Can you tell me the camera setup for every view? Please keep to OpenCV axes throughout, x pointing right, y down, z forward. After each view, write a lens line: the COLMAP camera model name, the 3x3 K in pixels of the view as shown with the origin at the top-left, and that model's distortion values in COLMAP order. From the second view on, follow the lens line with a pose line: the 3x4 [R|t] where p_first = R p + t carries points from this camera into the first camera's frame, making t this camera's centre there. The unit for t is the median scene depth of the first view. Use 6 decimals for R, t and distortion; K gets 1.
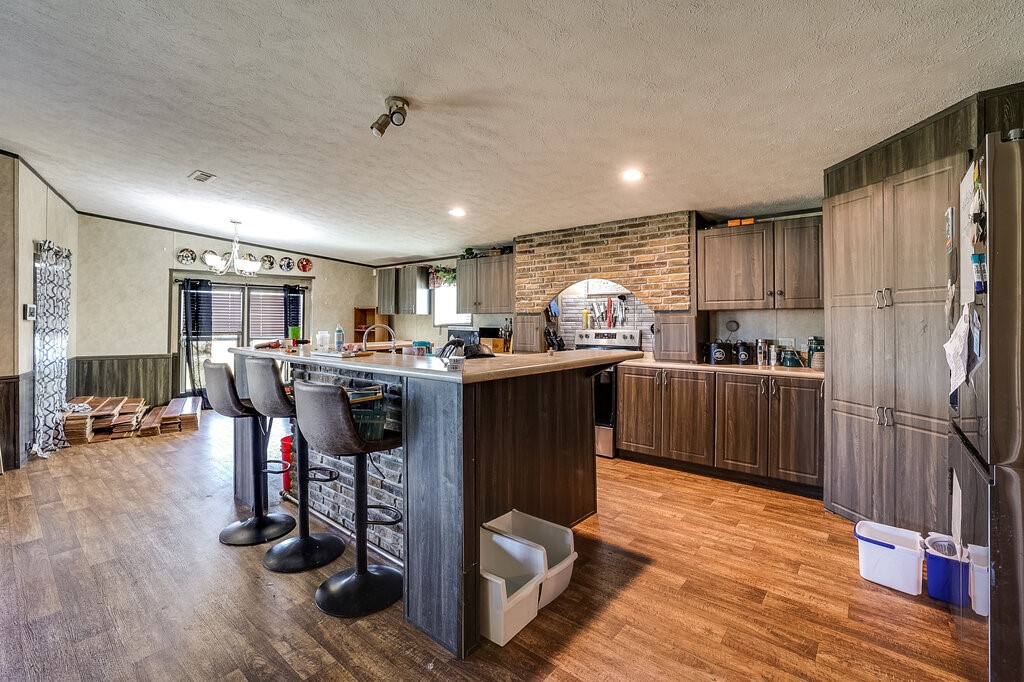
lens RADIAL K [[449.2, 0, 513.1], [0, 449.2, 320.0], [0, 0, 1]] dist [-0.043374, 0.017063]
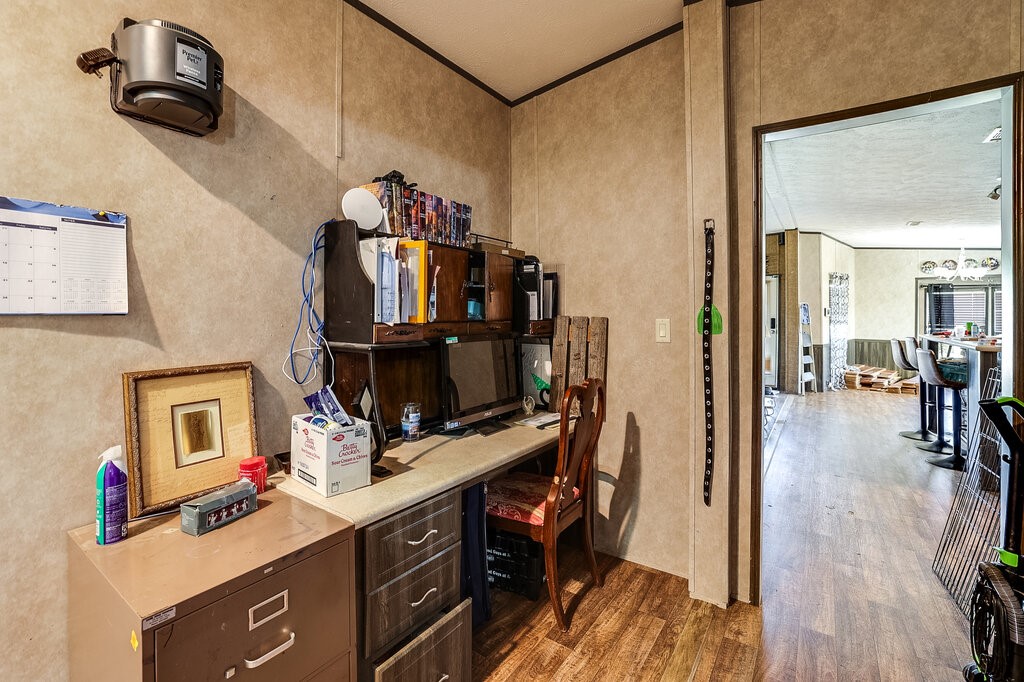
lens RADIAL K [[476.7, 0, 511.6], [0, 476.7, 312.3], [0, 0, 1]] dist [-0.029615, 0.020472]
pose [[0.111012, -0.008456, -0.993783, 0.650841], [0.000338, 0.999964, -0.008471, 0.001407], [0.993819, 0.000604, 0.111011, -0.493073]]
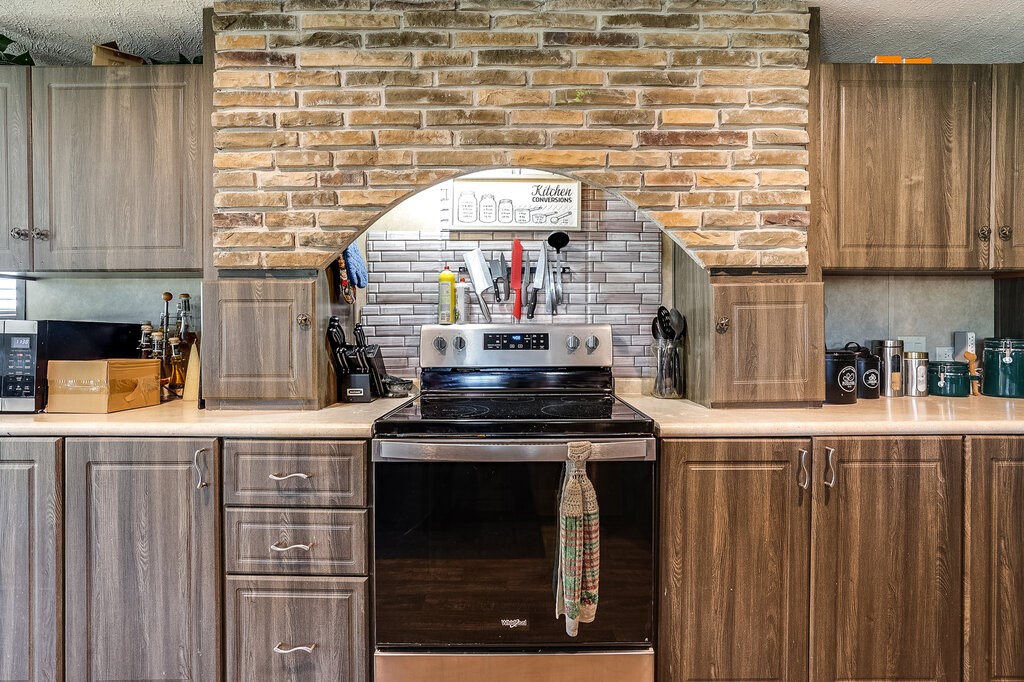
lens RADIAL K [[447.9, 0, 521.8], [0, 447.9, 330.8], [0, 0, 1]] dist [-0.039326, 0.015439]
pose [[0.767825, -0.007550, 0.640615, -0.026484], [-0.000247, 0.999927, 0.012081, 0.022467], [-0.640659, -0.009434, 0.767767, 0.719020]]
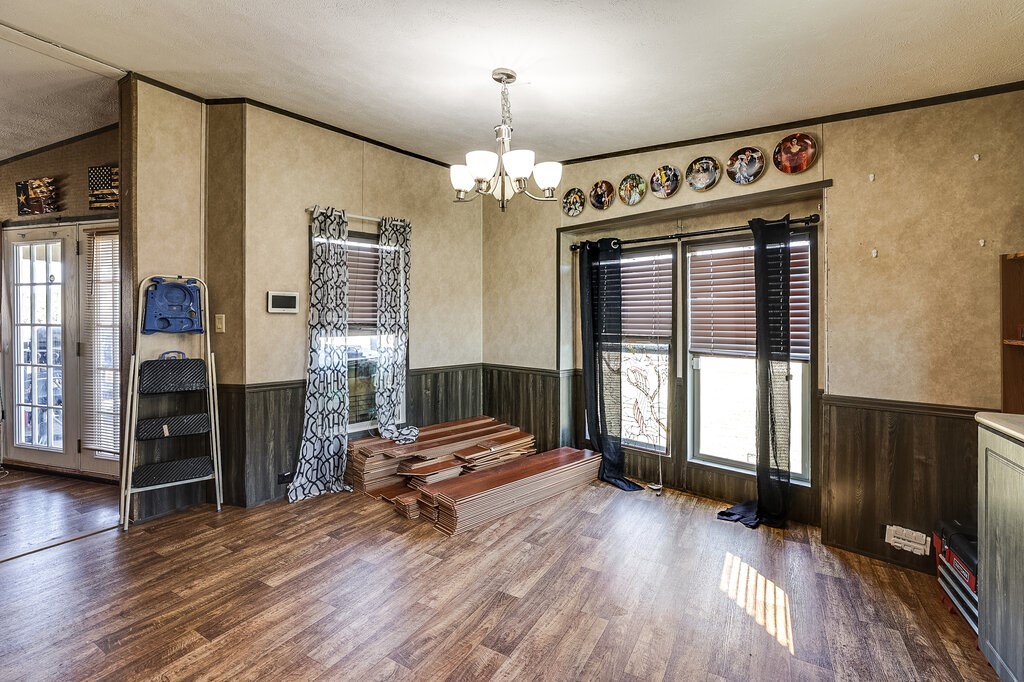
lens RADIAL K [[449.2, 0, 513.1], [0, 449.2, 320.0], [0, 0, 1]] dist [-0.043374, 0.017063]
pose [[0.168952, -0.010338, -0.985570, -0.234455], [0.002750, 0.999946, -0.010018, 0.018124], [0.985620, -0.001017, 0.168971, 1.051221]]
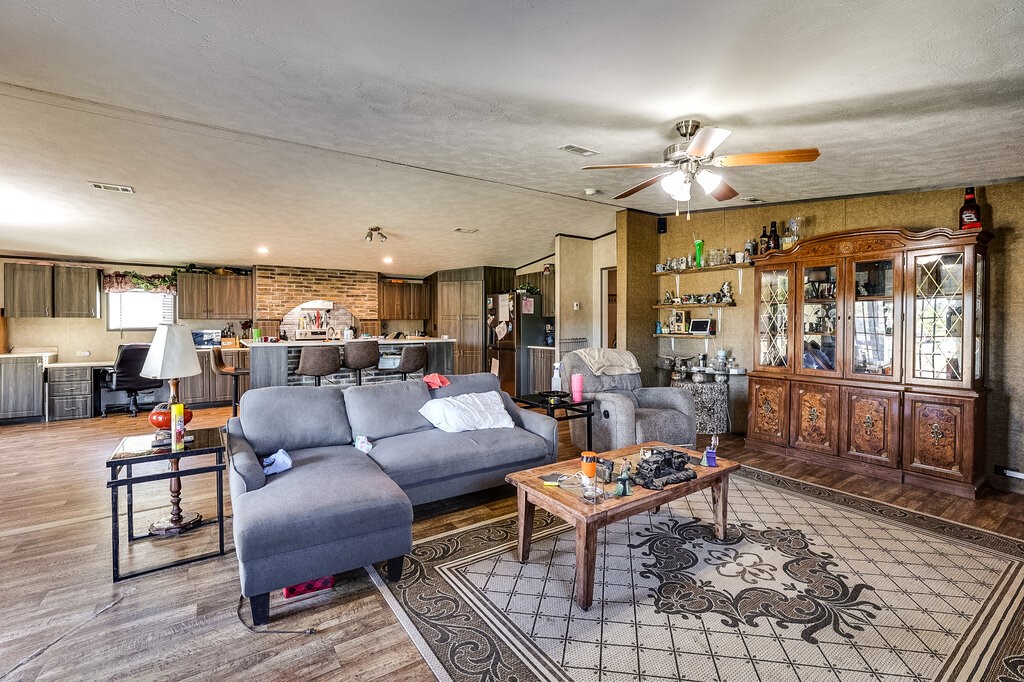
lens RADIAL K [[442.2, 0, 514.1], [0, 442.2, 323.2], [0, 0, 1]] dist [-0.037264, 0.015133]
pose [[0.274219, 0.001584, 0.961666, -1.183139], [0.000485, 0.999998, -0.001785, 0.000091], [-0.961667, 0.000956, 0.274218, -0.156540]]
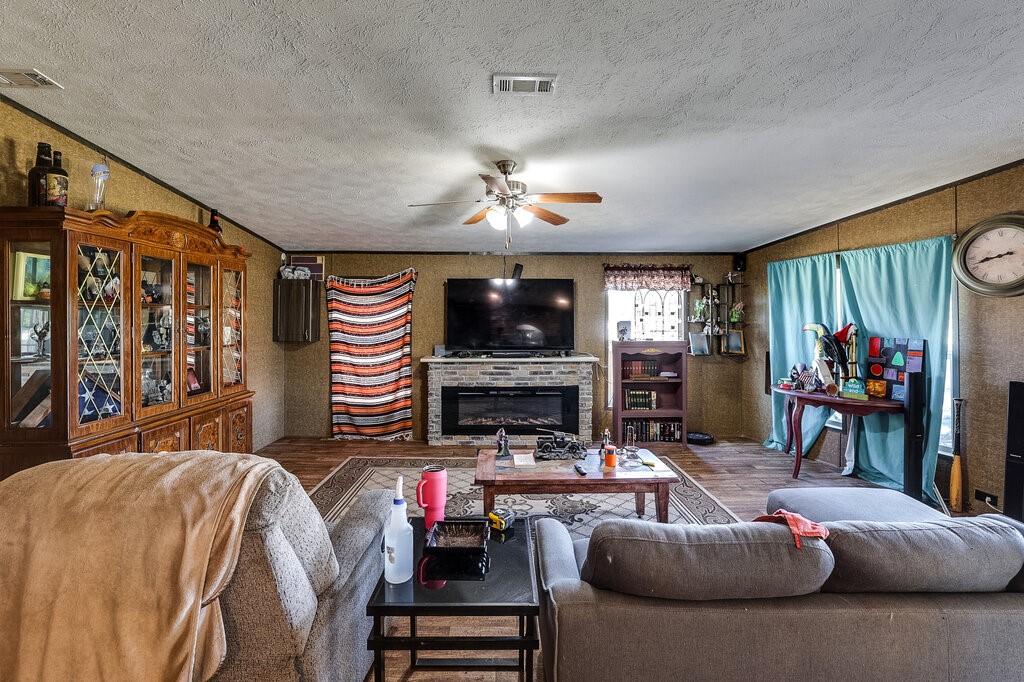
lens RADIAL K [[450.1, 0, 505.6], [0, 450.1, 316.8], [0, 0, 1]] dist [-0.027481, 0.000916]
pose [[-0.764685, -0.003316, -0.644396, -0.187310], [-0.004409, 0.999990, 0.000086, -0.033801], [0.644390, 0.002907, -0.764692, 0.272136]]
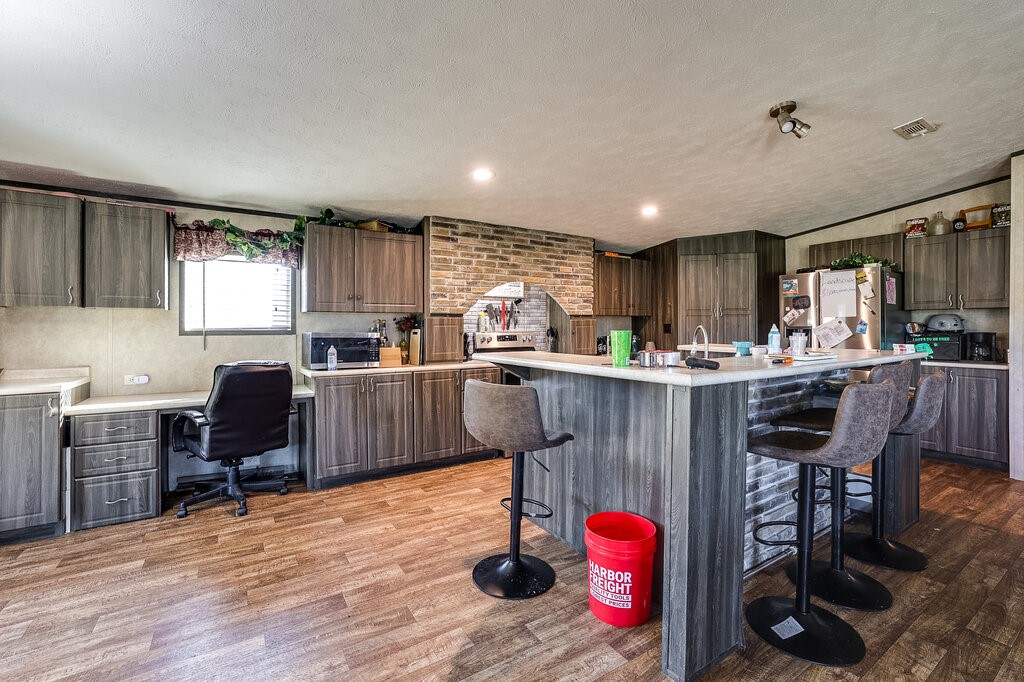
lens RADIAL K [[449.2, 0, 513.1], [0, 449.2, 320.0], [0, 0, 1]] dist [-0.043374, 0.017063]
pose [[0.299949, 0.011368, 0.953887, -0.760008], [0.000711, 0.999926, -0.012140, 0.006521], [-0.953955, 0.004320, 0.299919, 0.688228]]
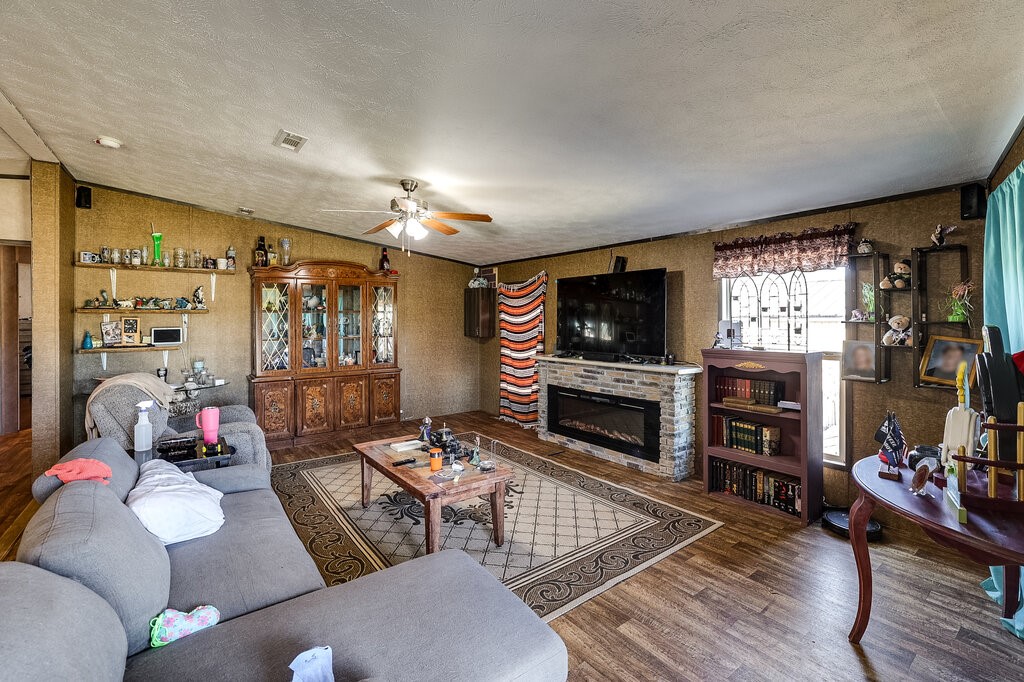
lens RADIAL K [[449.2, 0, 513.1], [0, 449.2, 320.0], [0, 0, 1]] dist [-0.043374, 0.017063]
pose [[-0.973280, 0.002003, 0.229612, -0.924431], [0.003787, 0.999966, 0.007326, -0.032962], [-0.229590, 0.008000, -0.973255, 0.446237]]
